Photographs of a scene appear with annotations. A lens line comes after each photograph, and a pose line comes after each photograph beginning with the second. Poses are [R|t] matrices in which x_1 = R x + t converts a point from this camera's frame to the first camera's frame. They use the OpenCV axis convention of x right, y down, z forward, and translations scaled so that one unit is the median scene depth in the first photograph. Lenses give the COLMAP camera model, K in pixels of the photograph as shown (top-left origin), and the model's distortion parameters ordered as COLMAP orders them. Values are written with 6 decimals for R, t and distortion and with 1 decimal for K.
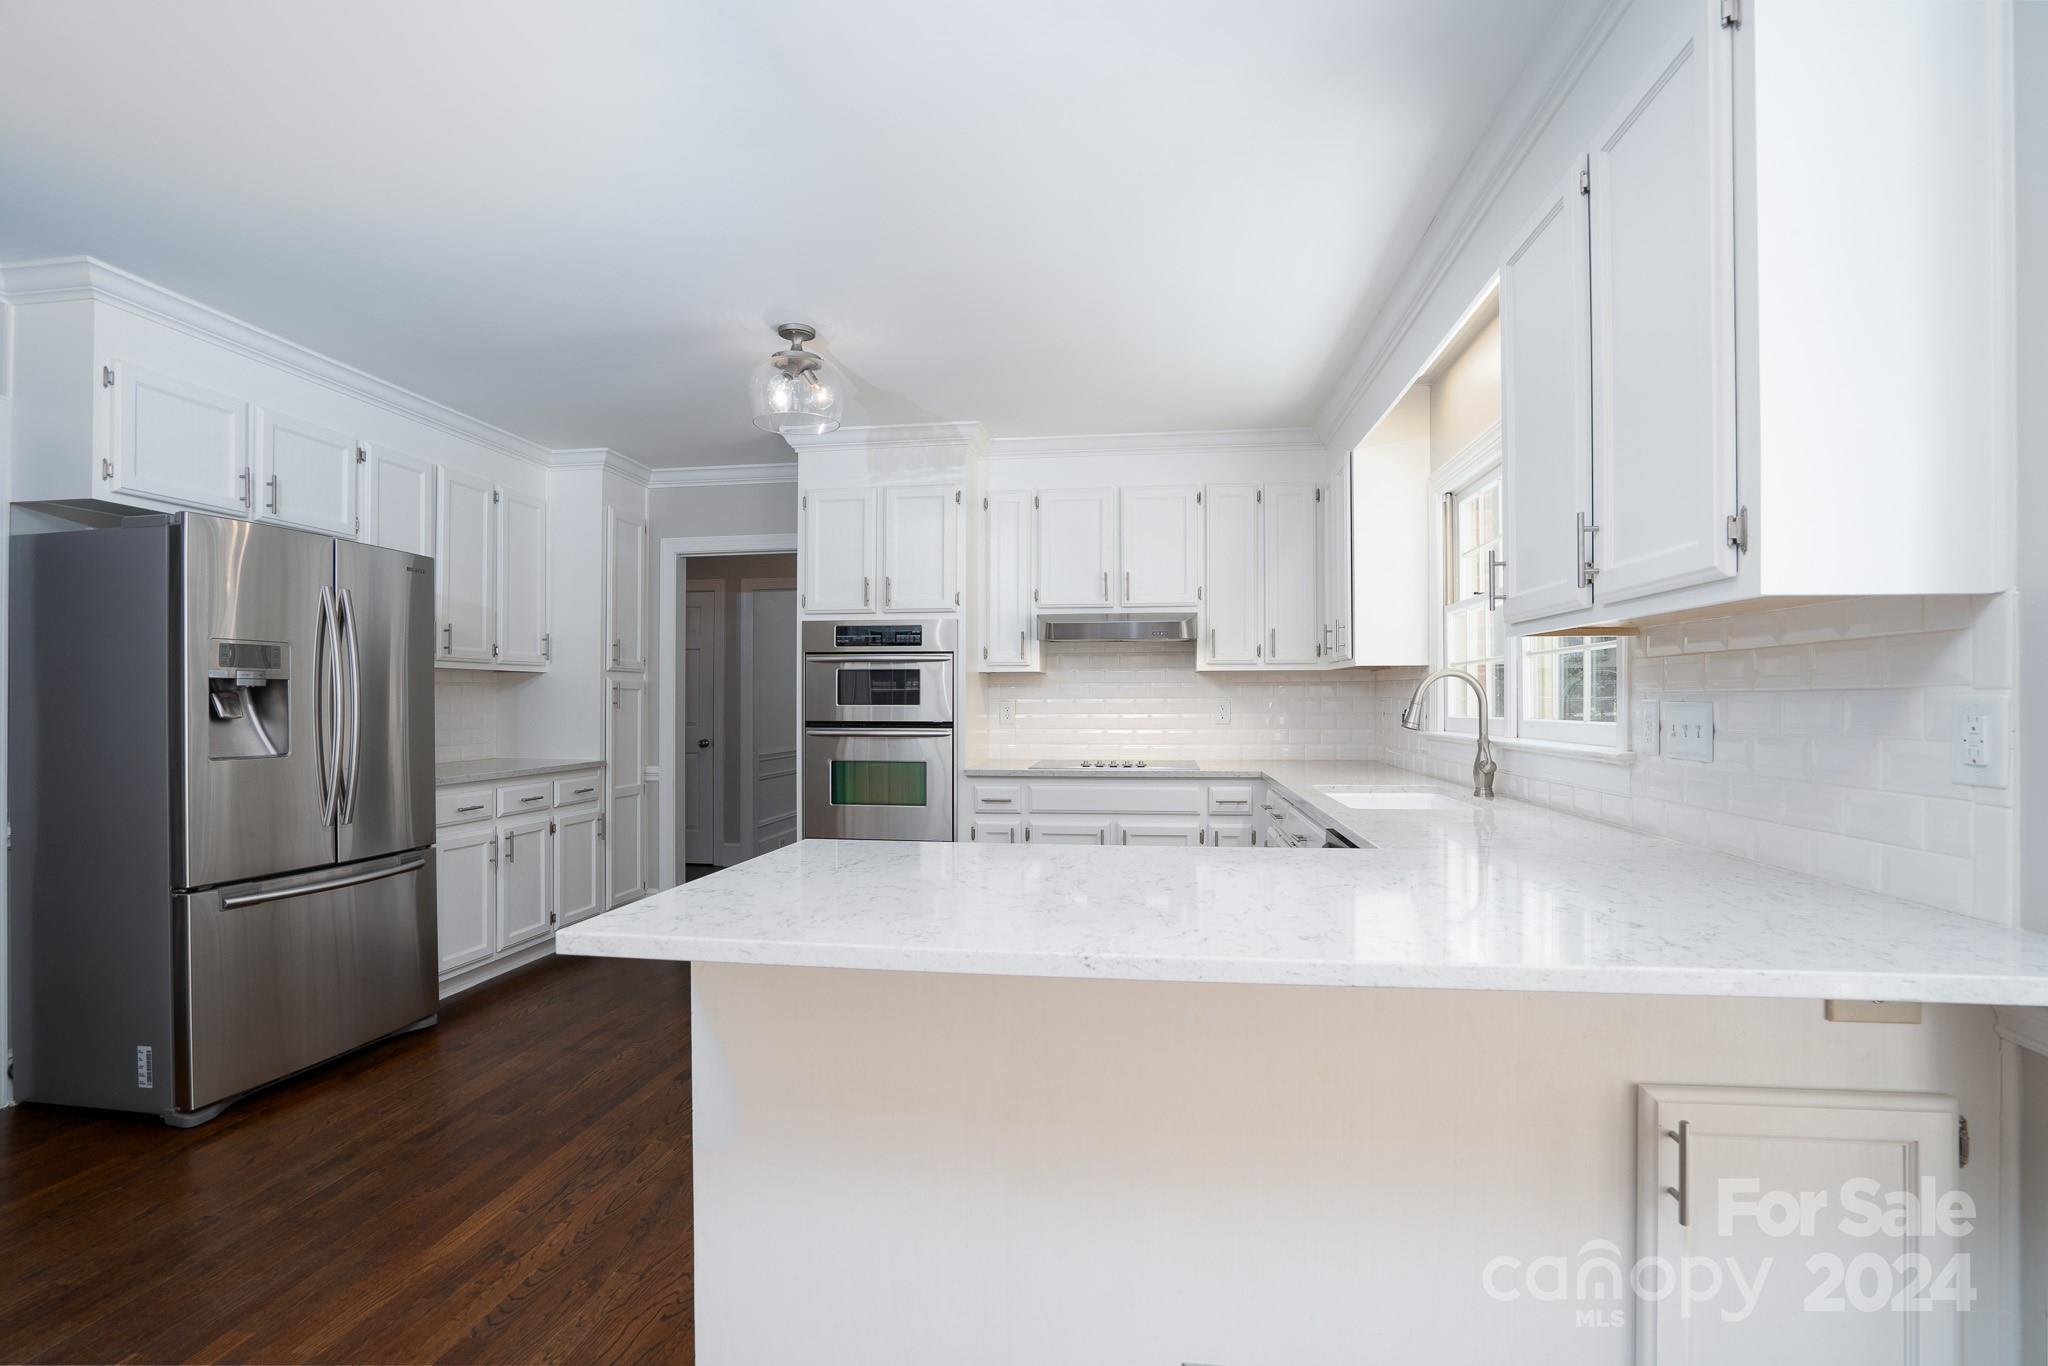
lens RADIAL K [[960.0, 0, 1016.7], [0, 960.0, 694.4], [0, 0, 1]] dist [-0.056304, 0.023597]
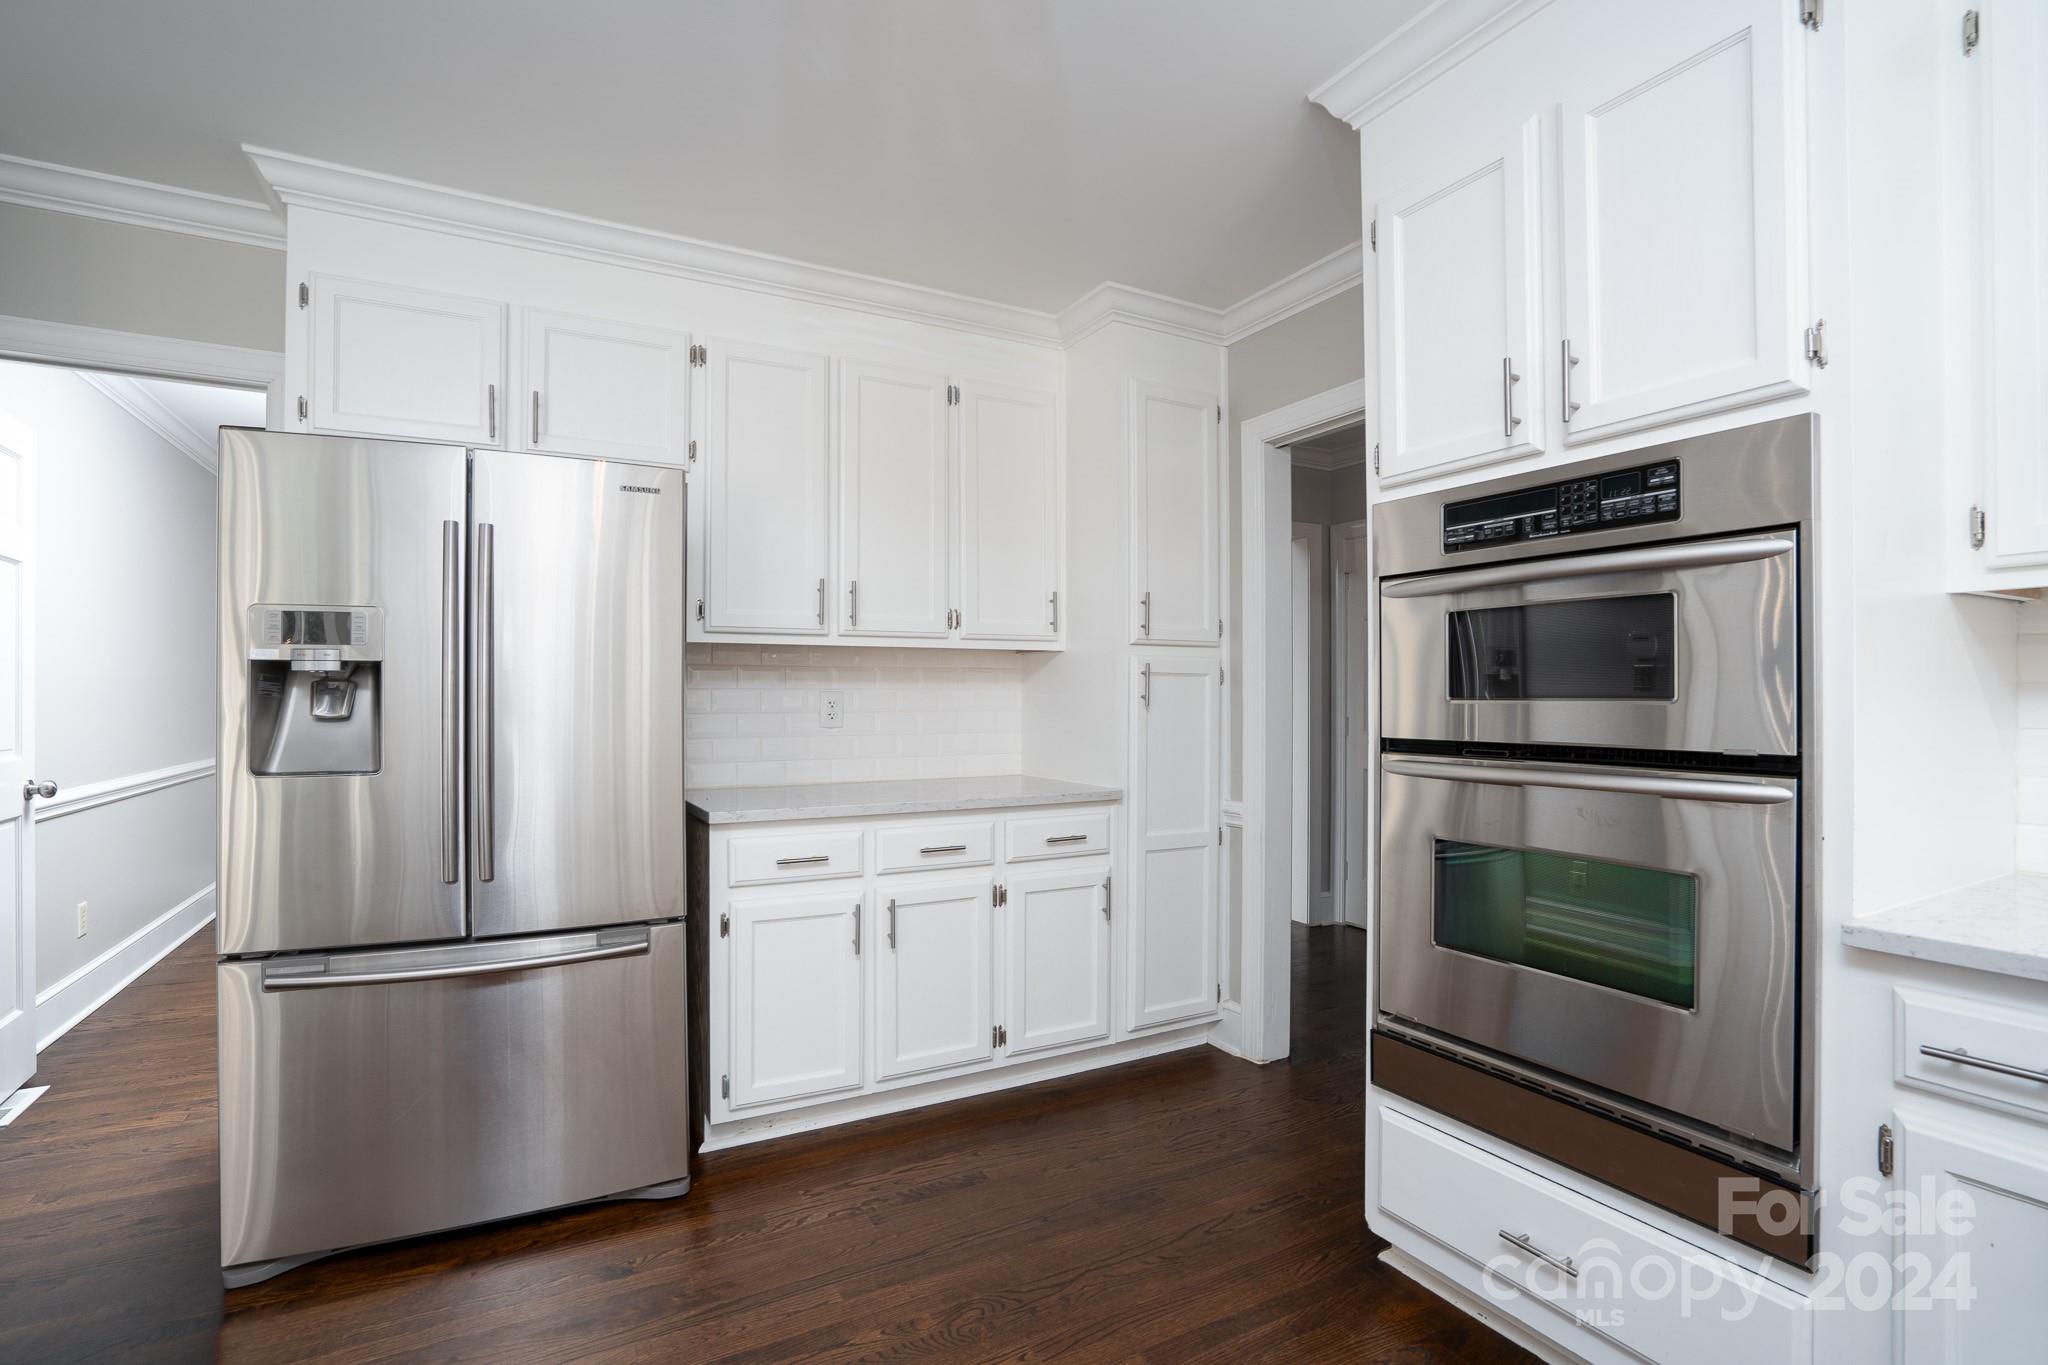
lens RADIAL K [[962.9, 0, 995.2], [0, 962.9, 689.4], [0, 0, 1]] dist [-0.022328, 0.000094]
pose [[0.582365, -0.007375, -0.812894, 0.028506], [0.007256, 0.999966, -0.003874, 0.006901], [0.812895, -0.003643, 0.582399, 0.619307]]
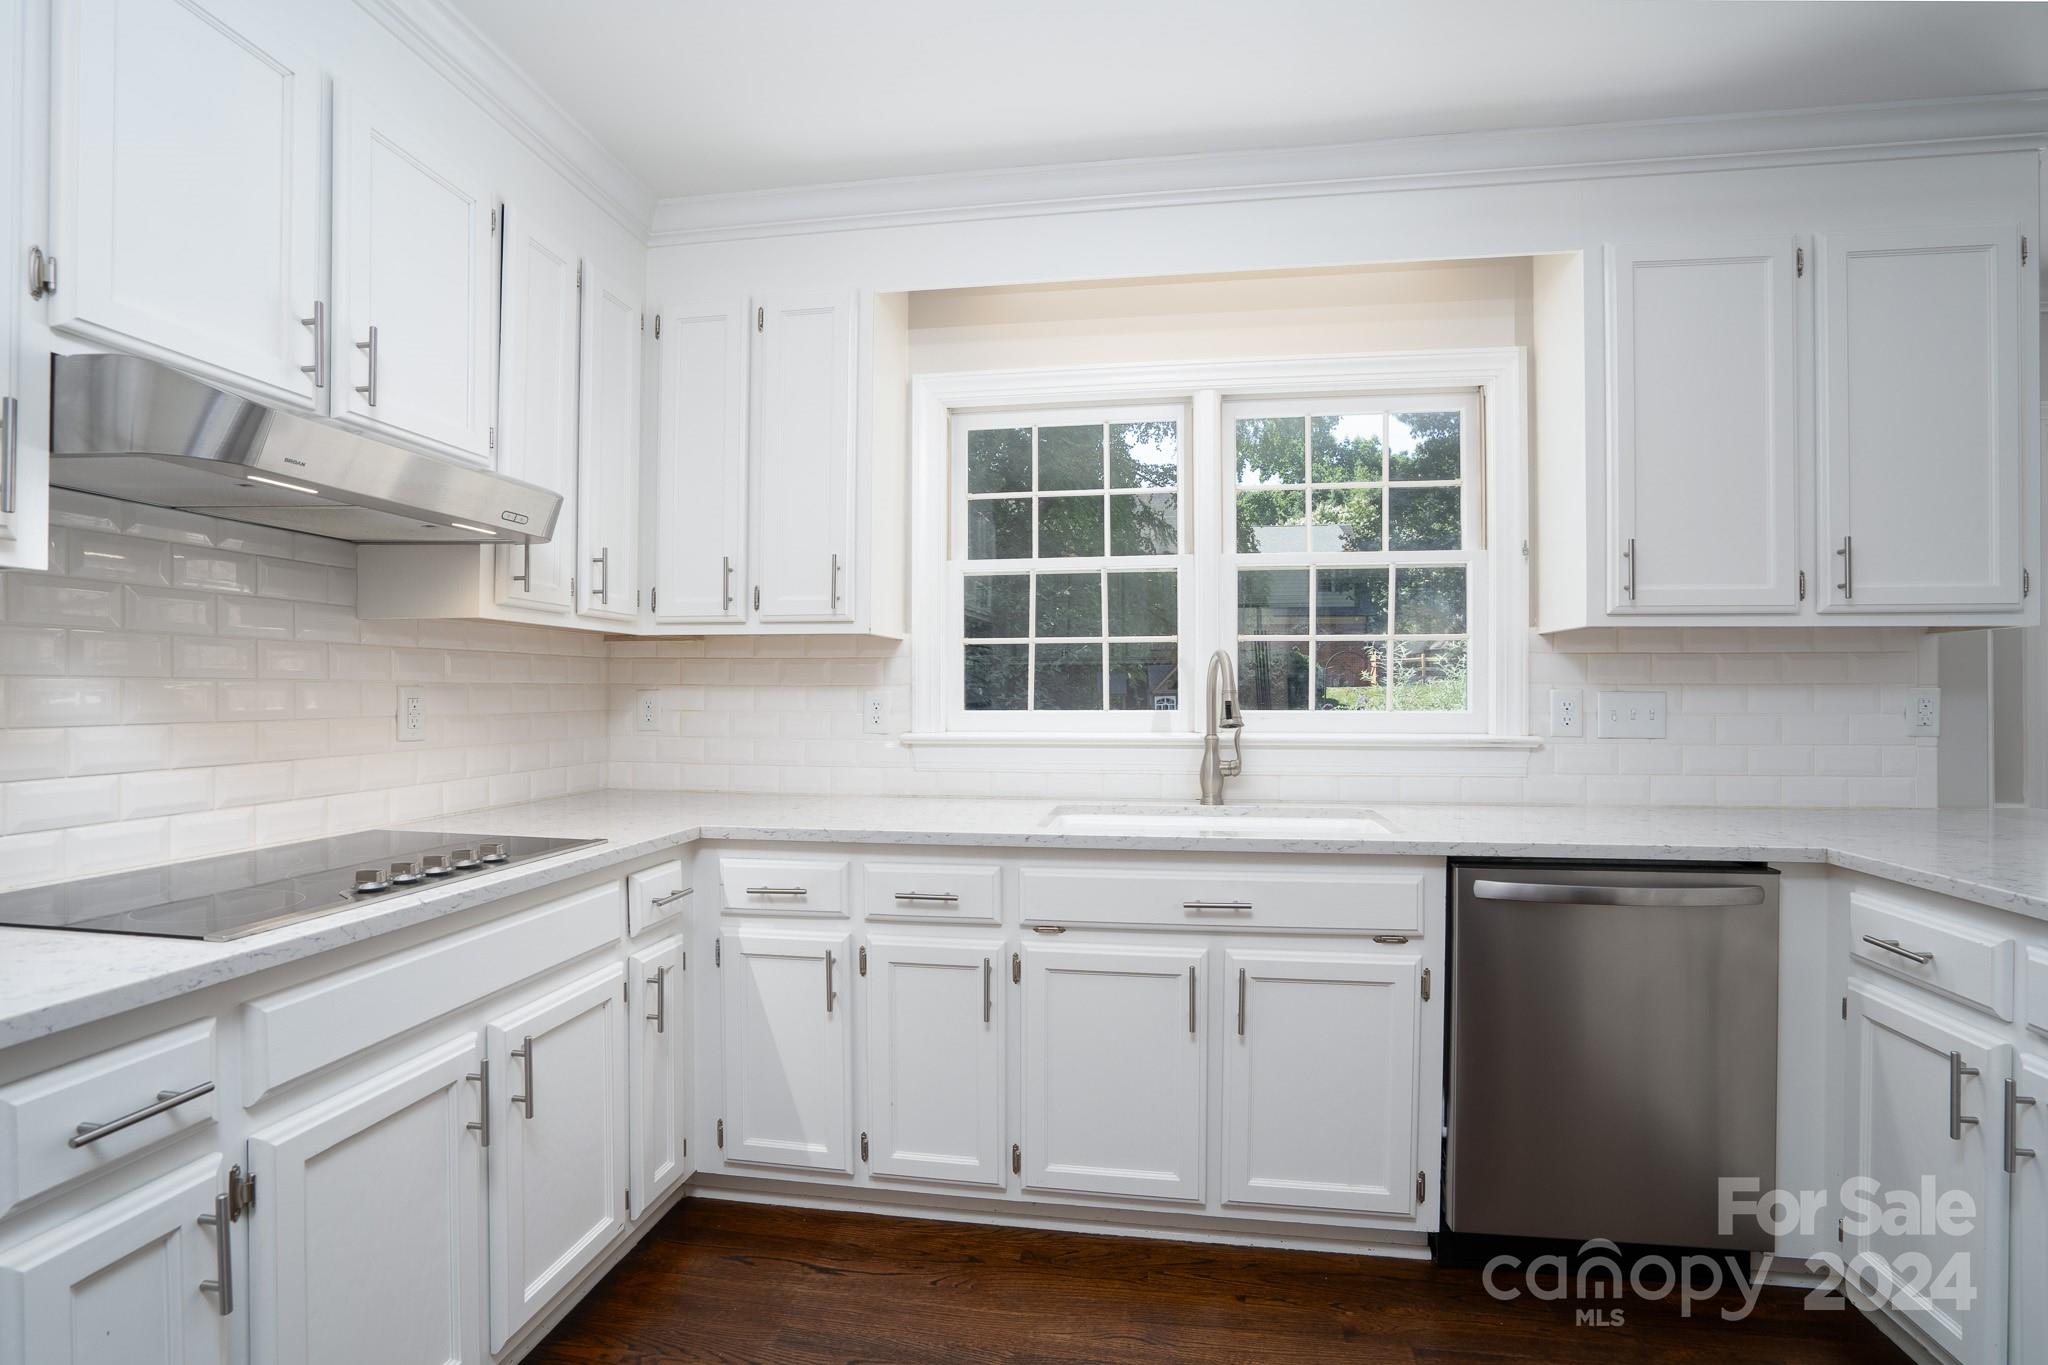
lens RADIAL K [[954.5, 0, 1025.9], [0, 954.5, 695.6], [0, 0, 1]] dist [-0.055702, 0.019535]
pose [[0.017744, 0.000404, 0.999842, -0.233195], [-0.007350, 0.999973, -0.000273, 0.008552], [-0.999816, -0.007344, 0.017746, 0.769576]]
